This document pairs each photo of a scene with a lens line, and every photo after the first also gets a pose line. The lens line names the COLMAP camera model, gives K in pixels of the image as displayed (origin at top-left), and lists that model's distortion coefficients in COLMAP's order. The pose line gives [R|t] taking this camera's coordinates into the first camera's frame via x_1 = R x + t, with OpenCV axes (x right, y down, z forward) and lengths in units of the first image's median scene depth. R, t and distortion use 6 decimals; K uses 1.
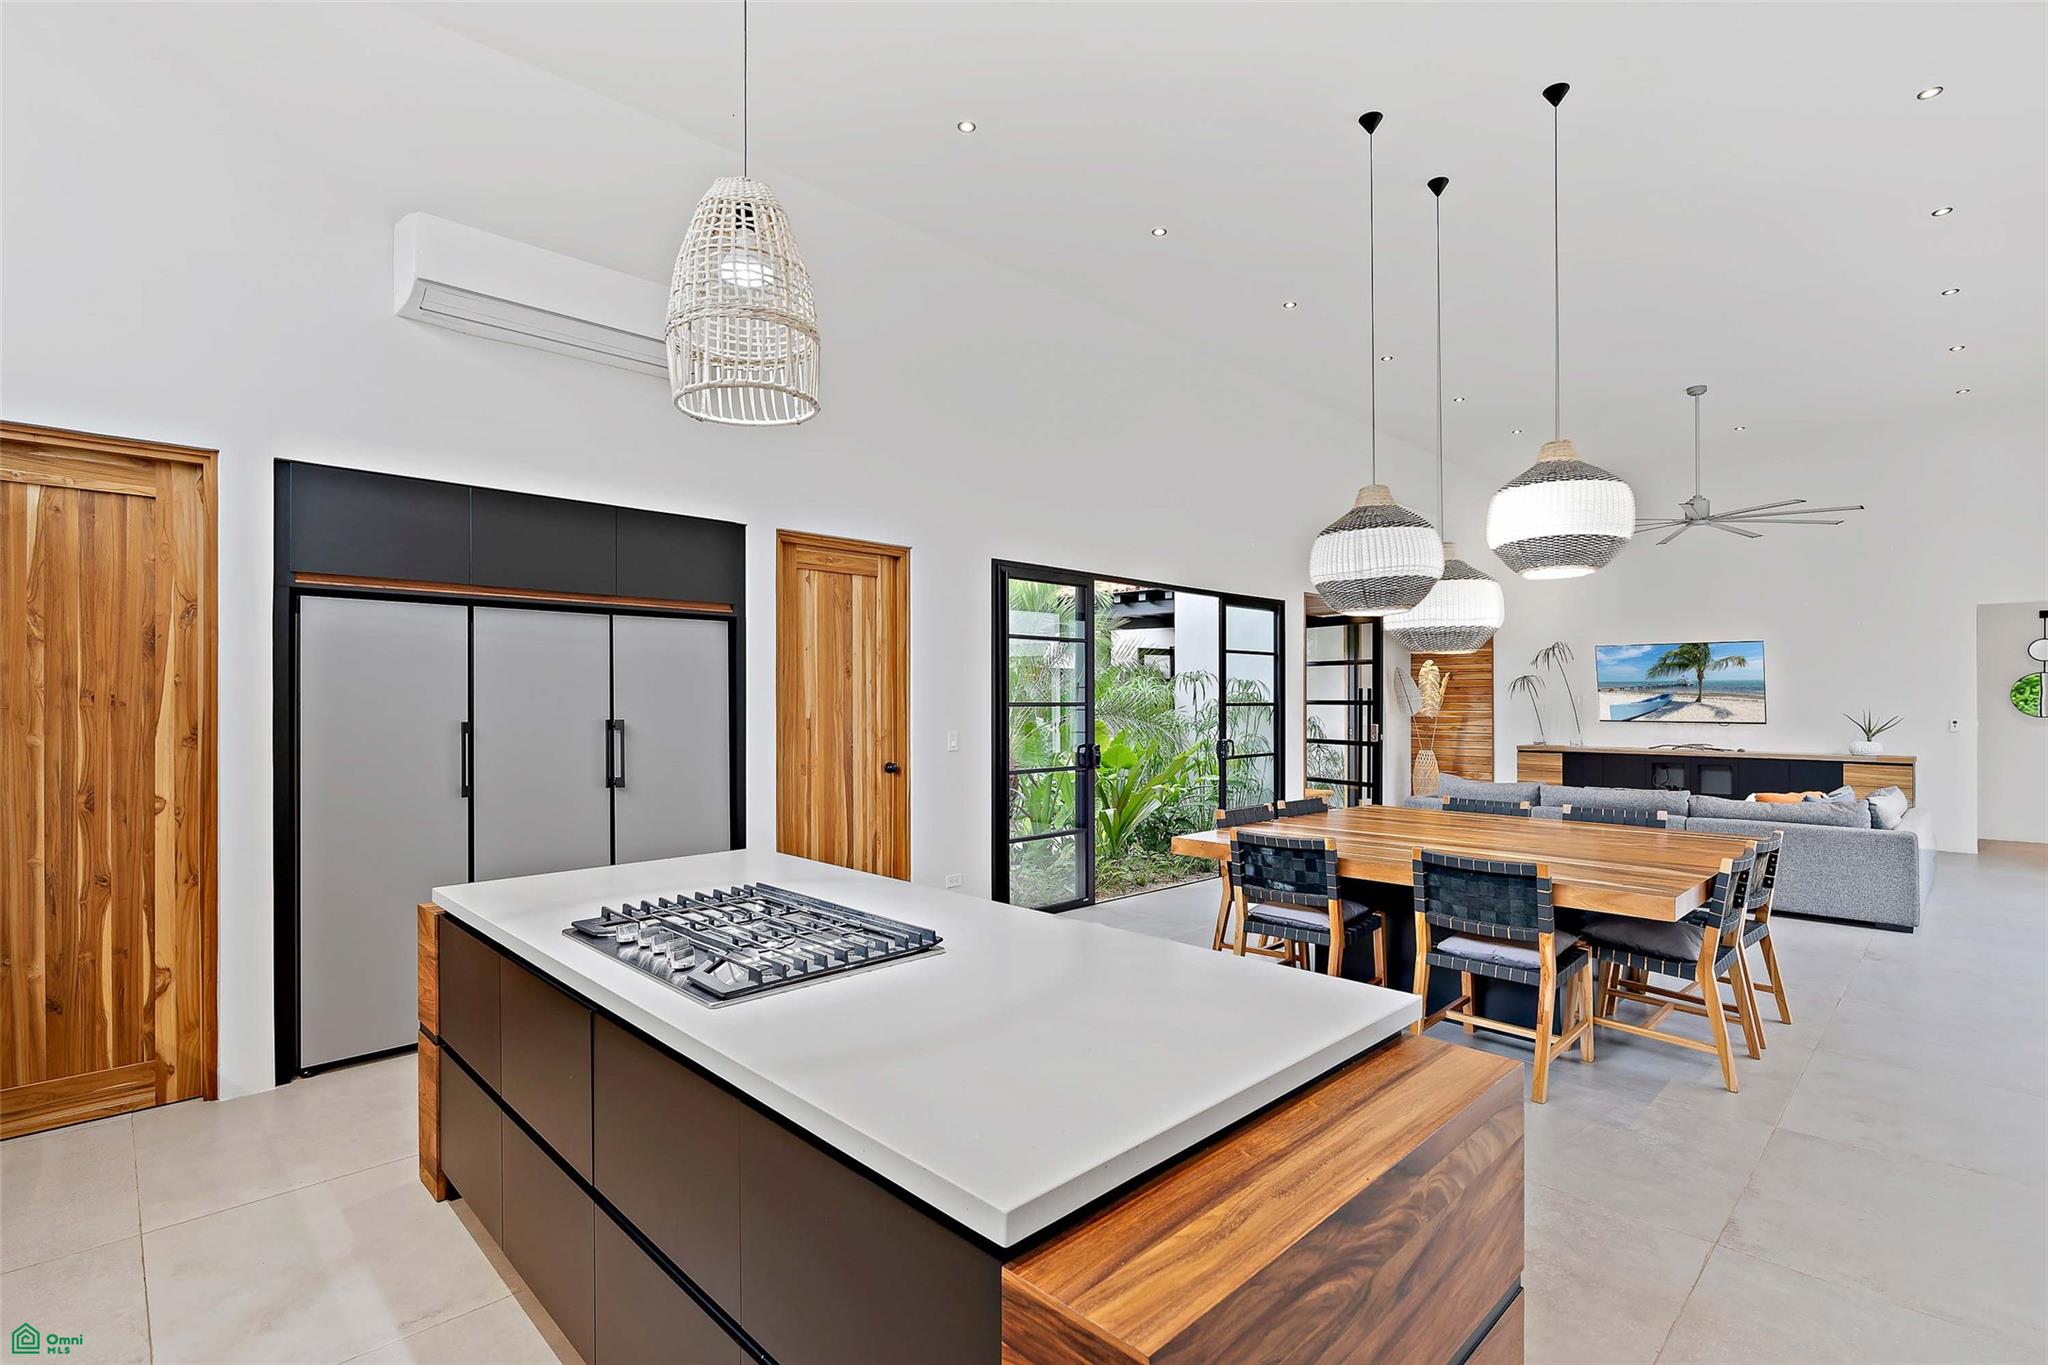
lens RADIAL K [[941.5, 0, 981.3], [0, 941.5, 716.9], [0, 0, 1]] dist [-0.009324, 0.000205]
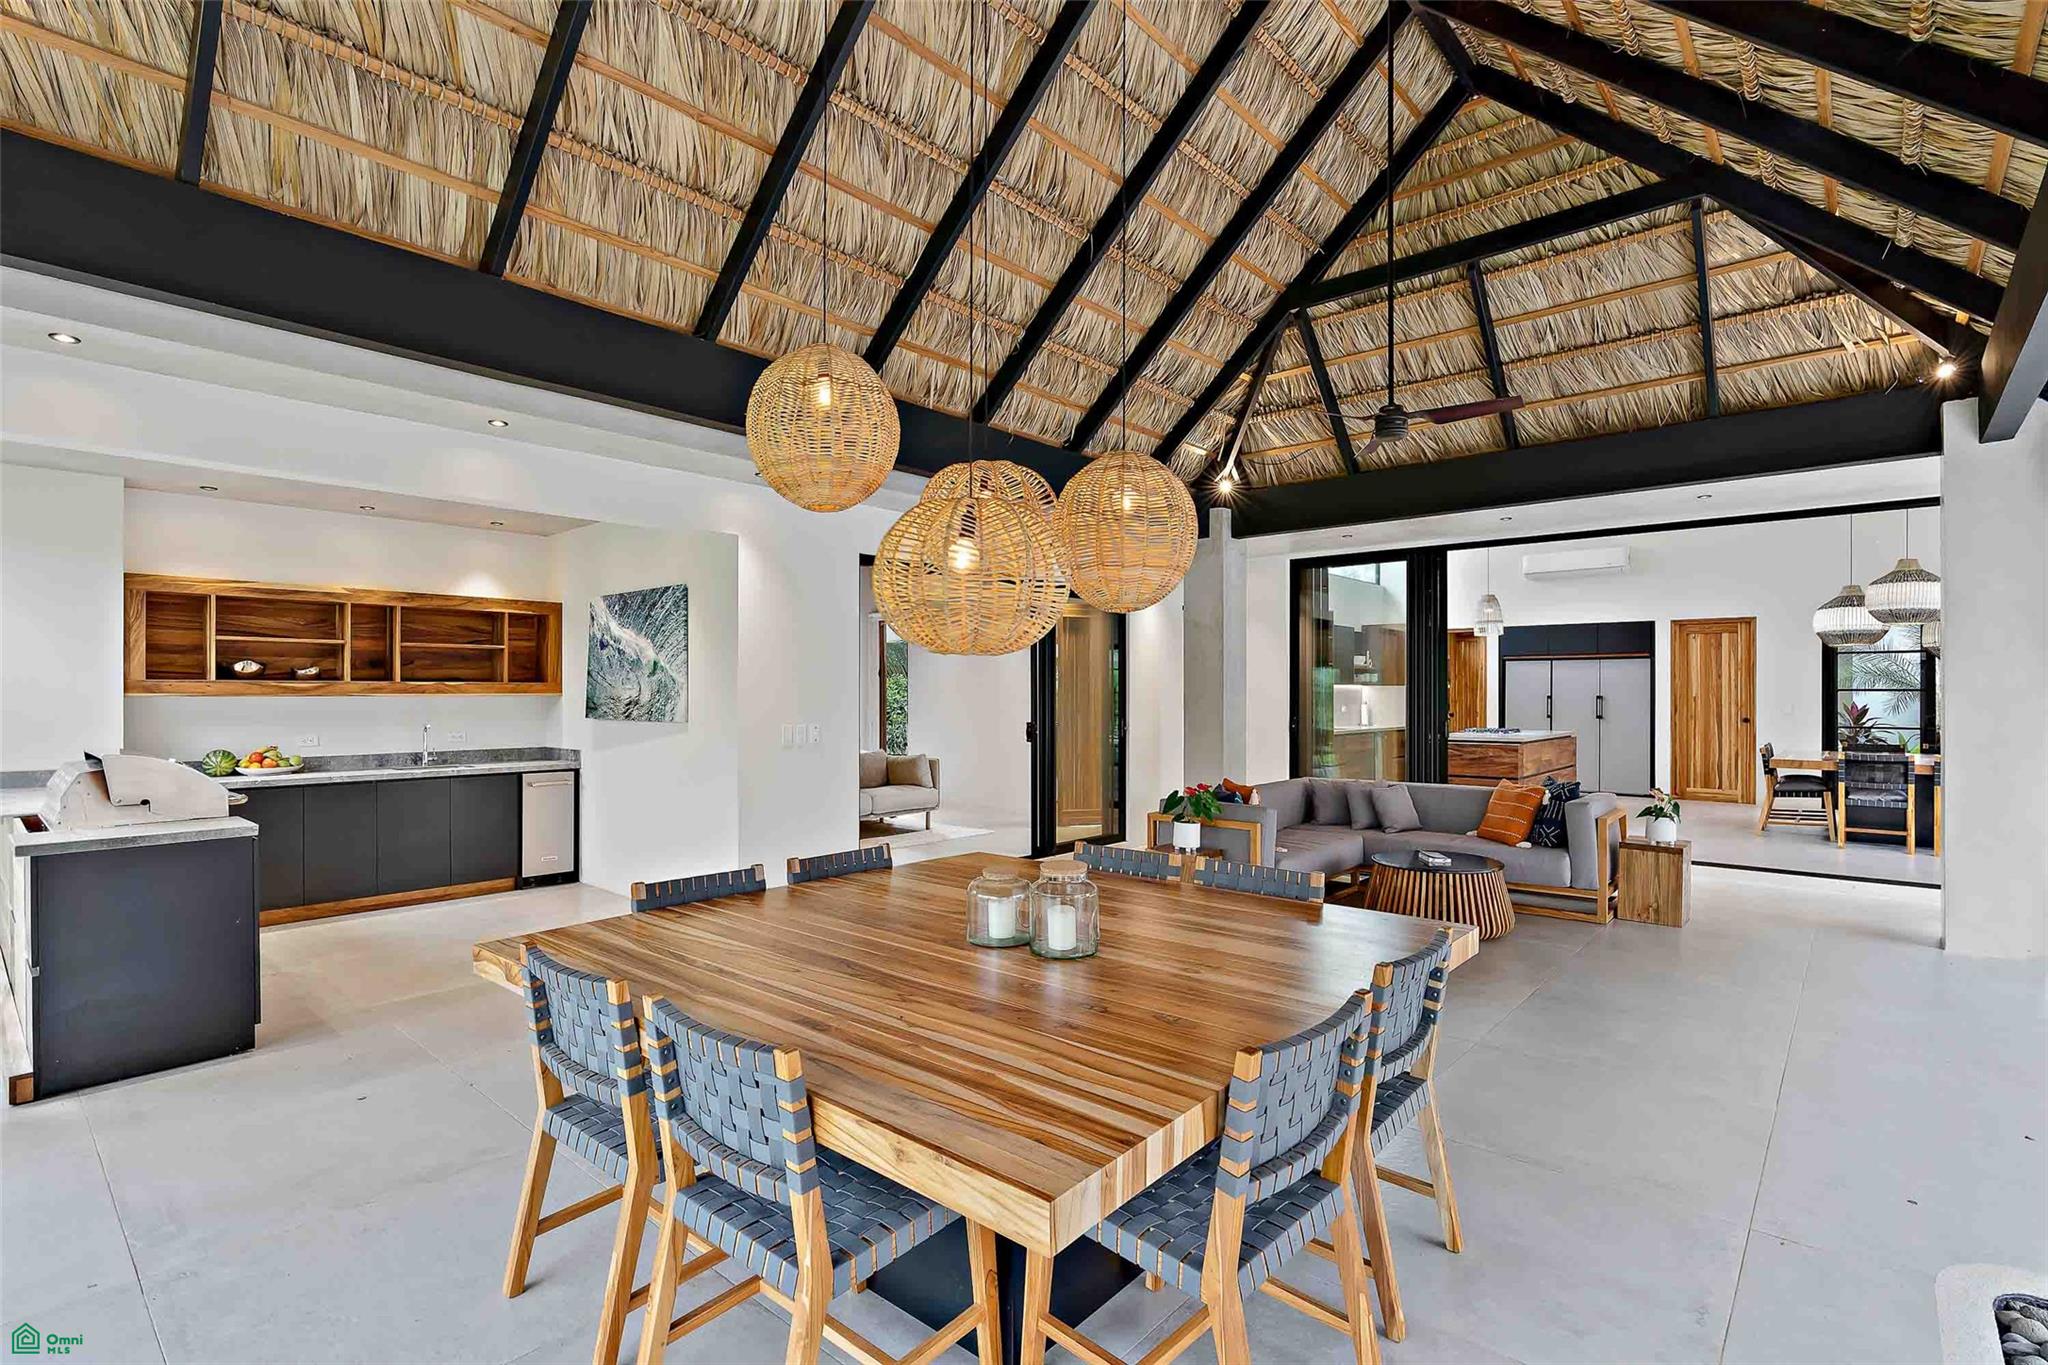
lens RADIAL K [[941.5, 0, 1023.7], [0, 941.5, 699.1], [0, 0, 1]] dist [-0.009324, 0.000205]
pose [[0.128652, 0.008331, -0.991655, 1.845003], [-0.005930, 0.999953, 0.007631, 0.000753], [0.991672, 0.004898, 0.128696, -0.938557]]
